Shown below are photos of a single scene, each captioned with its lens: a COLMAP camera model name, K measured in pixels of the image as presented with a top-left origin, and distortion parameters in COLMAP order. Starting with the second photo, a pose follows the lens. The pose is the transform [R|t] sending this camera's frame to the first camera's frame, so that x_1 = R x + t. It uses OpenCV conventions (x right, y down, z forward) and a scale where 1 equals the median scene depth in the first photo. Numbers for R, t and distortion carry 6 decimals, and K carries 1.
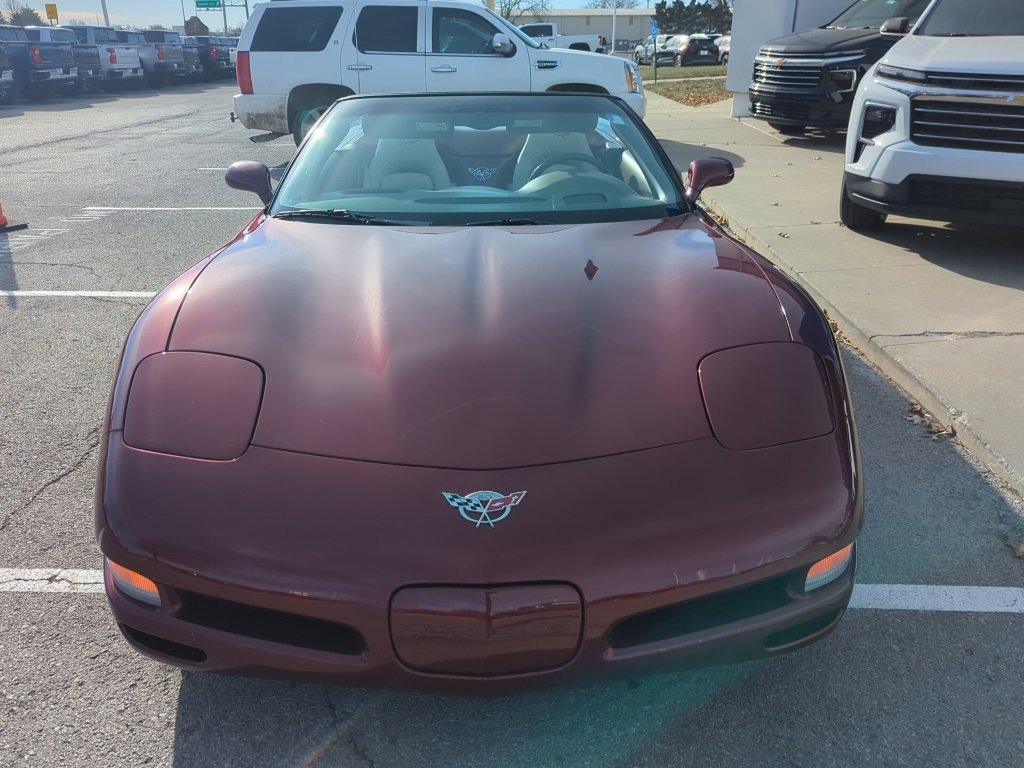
lens RADIAL K [[817.4, 0, 507.9], [0, 817.4, 387.3], [0, 0, 1]] dist [0.056856, -0.050514]
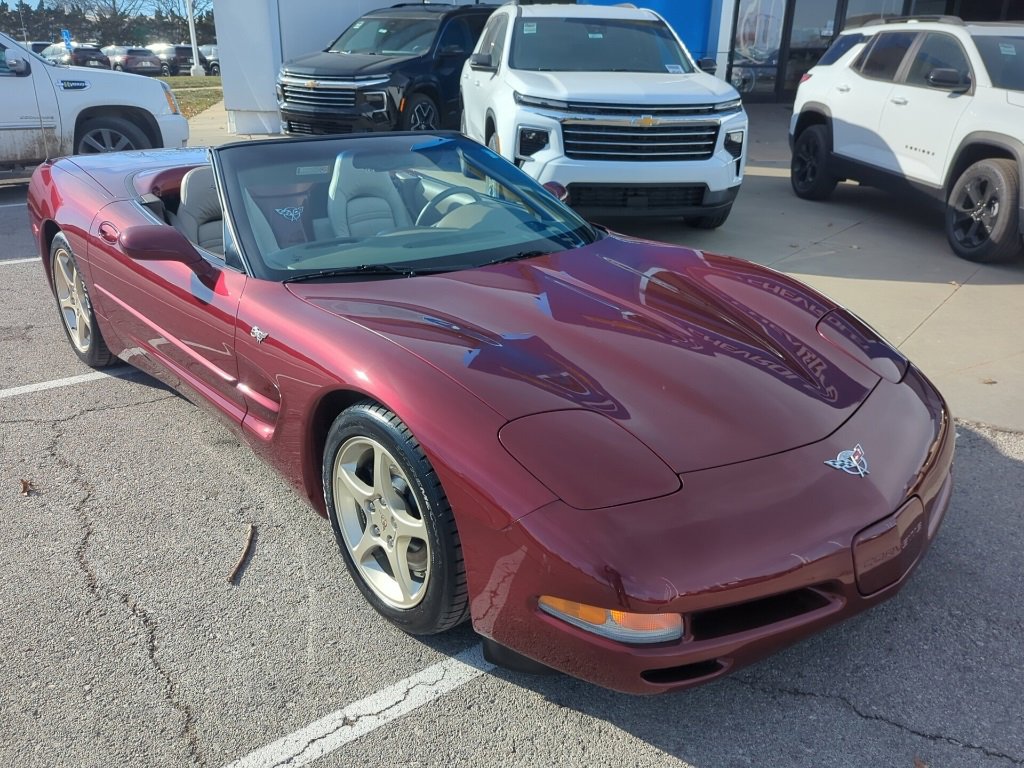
lens RADIAL K [[817.4, 0, 507.9], [0, 817.4, 387.3], [0, 0, 1]] dist [0.056856, -0.050514]
pose [[0.778911, -0.220064, 0.587256, -0.190670], [0.227125, 0.971830, 0.062928, -0.028061], [-0.584562, 0.084365, 0.806951, 0.039581]]
